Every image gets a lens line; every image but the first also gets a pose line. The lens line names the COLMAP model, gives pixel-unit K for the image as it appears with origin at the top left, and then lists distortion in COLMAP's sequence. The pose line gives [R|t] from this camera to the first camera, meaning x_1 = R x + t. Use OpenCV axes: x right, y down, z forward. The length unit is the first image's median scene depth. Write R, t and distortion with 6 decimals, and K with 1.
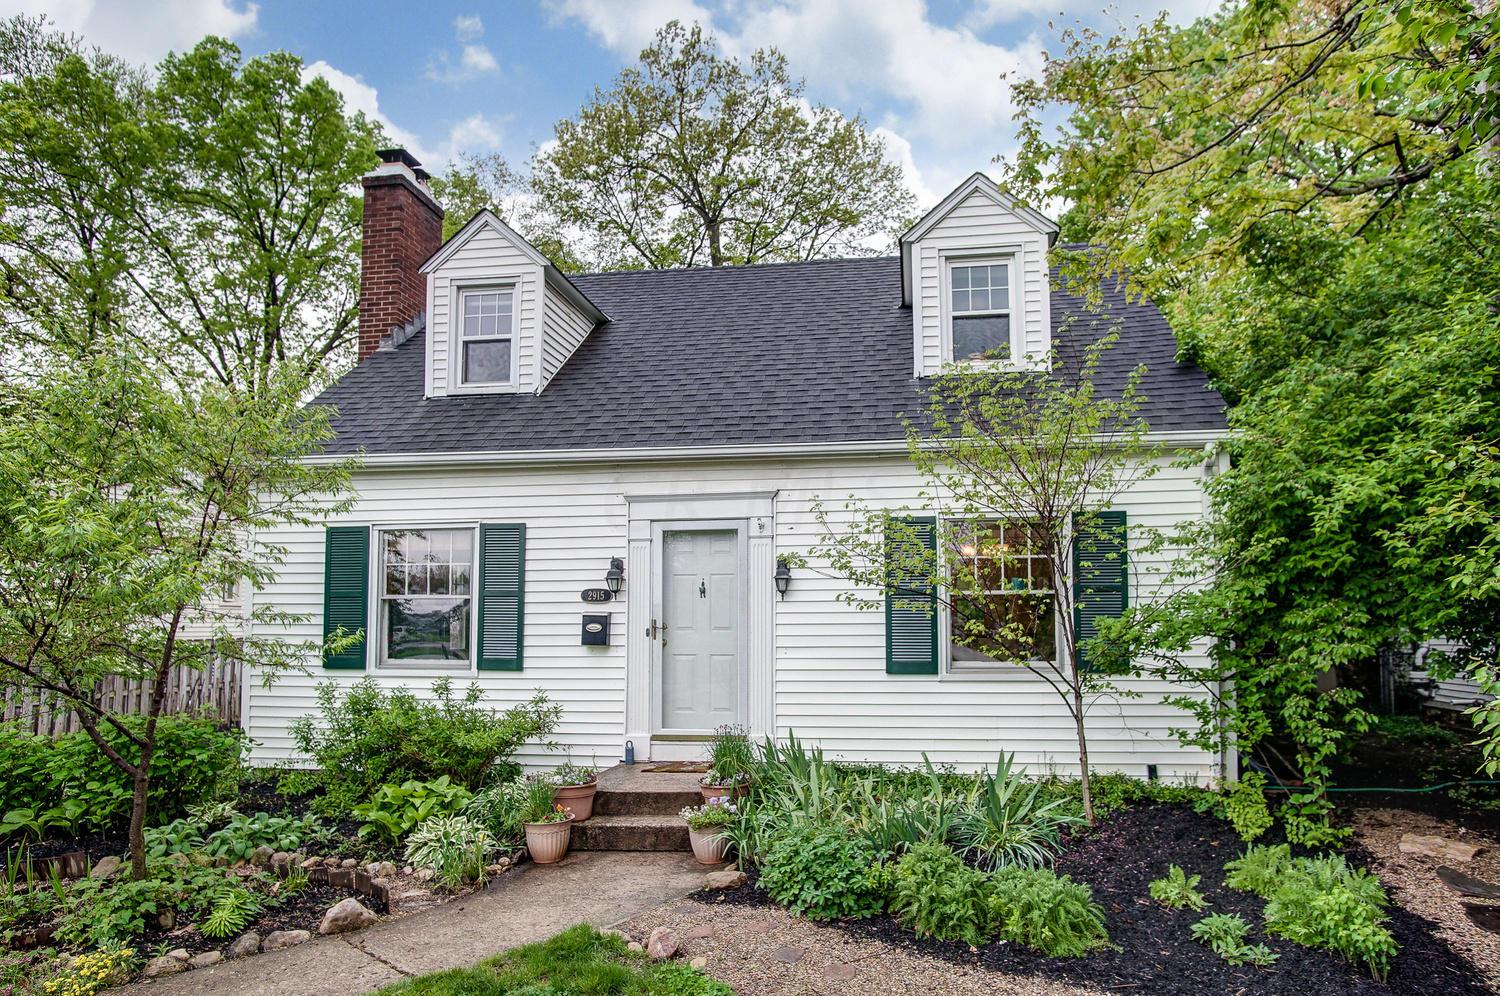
lens RADIAL K [[844.8, 0, 776.6], [0, 844.8, 566.6], [0, 0, 1]] dist [-0.025045, 0.006727]
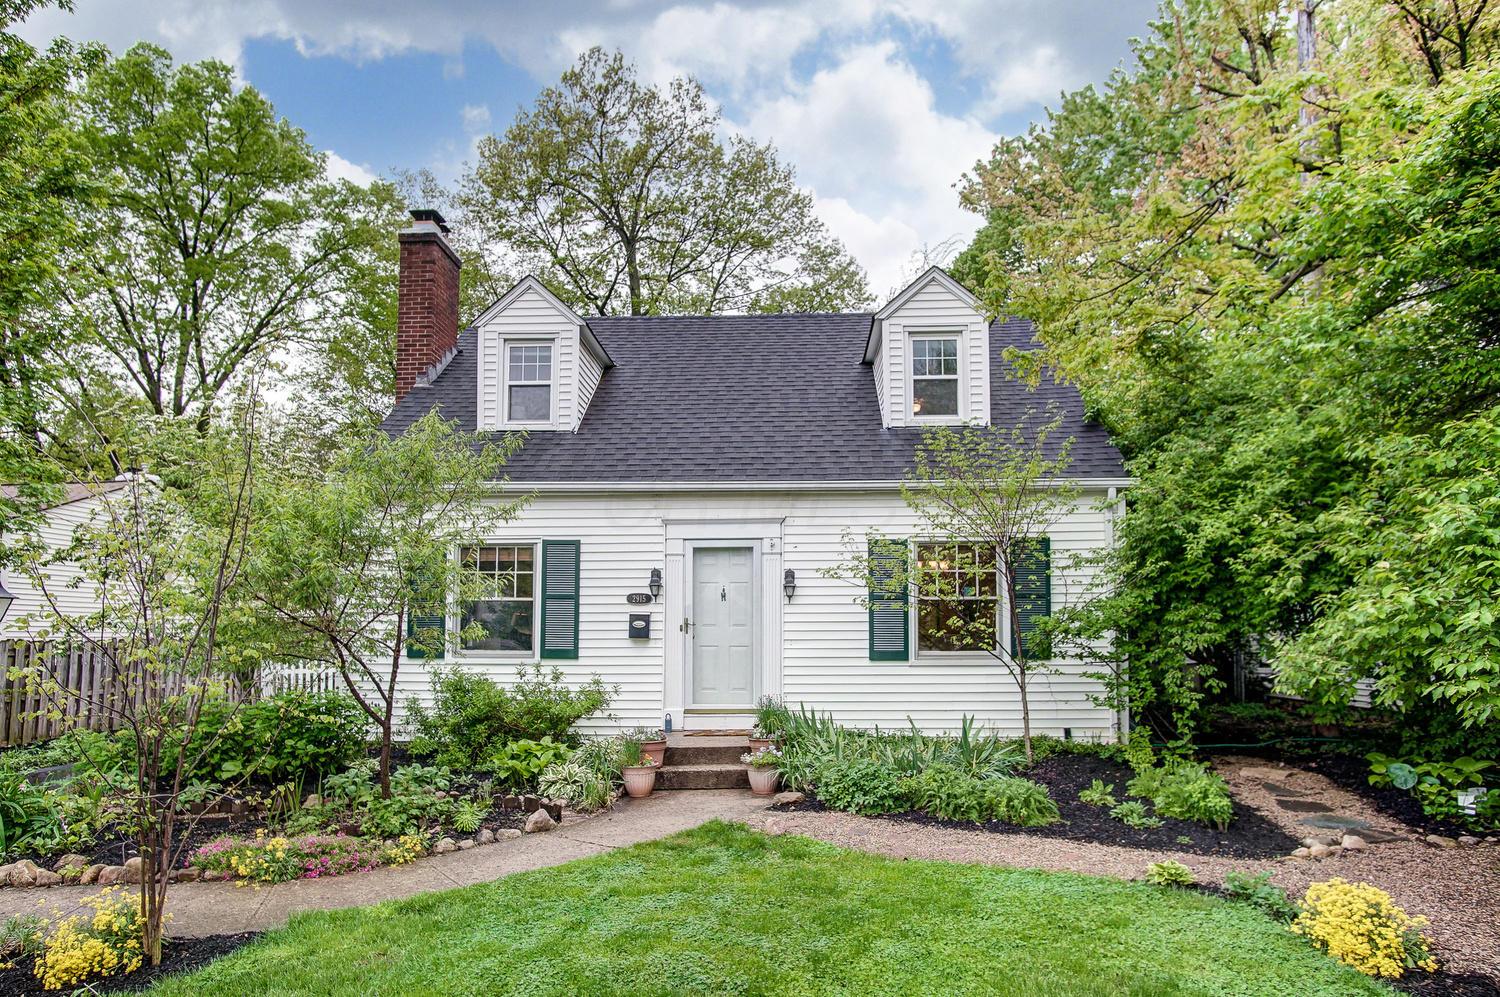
lens RADIAL K [[844.8, 0, 738.4], [0, 844.8, 580.1], [0, 0, 1]] dist [-0.025045, 0.006727]
pose [[0.996146, 0.008142, 0.087331, -0.186054], [-0.008749, 0.999940, 0.006561, -0.002843], [-0.087273, -0.007300, 0.996158, -0.275403]]
